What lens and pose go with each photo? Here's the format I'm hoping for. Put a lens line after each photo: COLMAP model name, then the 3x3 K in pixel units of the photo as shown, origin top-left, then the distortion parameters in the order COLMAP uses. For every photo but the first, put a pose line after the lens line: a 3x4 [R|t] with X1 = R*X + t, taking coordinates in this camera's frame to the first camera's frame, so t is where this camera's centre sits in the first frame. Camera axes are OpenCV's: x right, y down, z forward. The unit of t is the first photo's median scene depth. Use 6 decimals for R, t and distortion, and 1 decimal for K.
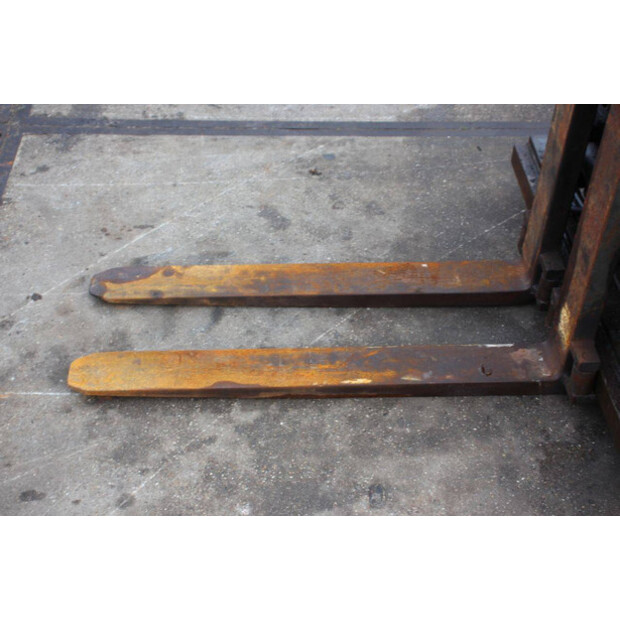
lens RADIAL K [[940.7, 0, 310.0], [0, 940.7, 310.0], [0, 0, 1]] dist [0.020193, 0.025247]
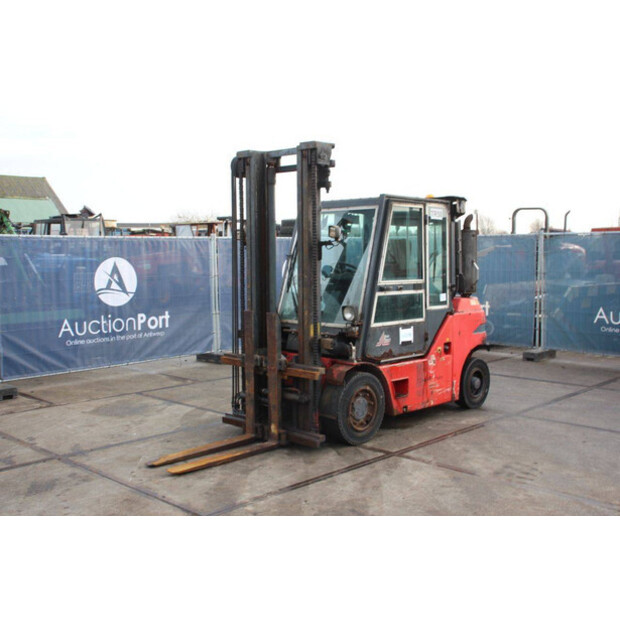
lens RADIAL K [[727.2, 0, 310.0], [0, 727.2, 310.0], [0, 0, 1]] dist [-0.016493, -0.005583]
pose [[0.728182, -0.091666, 0.679227, -1.458301], [0.478602, 0.777383, -0.408185, 0.838654], [-0.490603, 0.622312, 0.609948, -1.101345]]
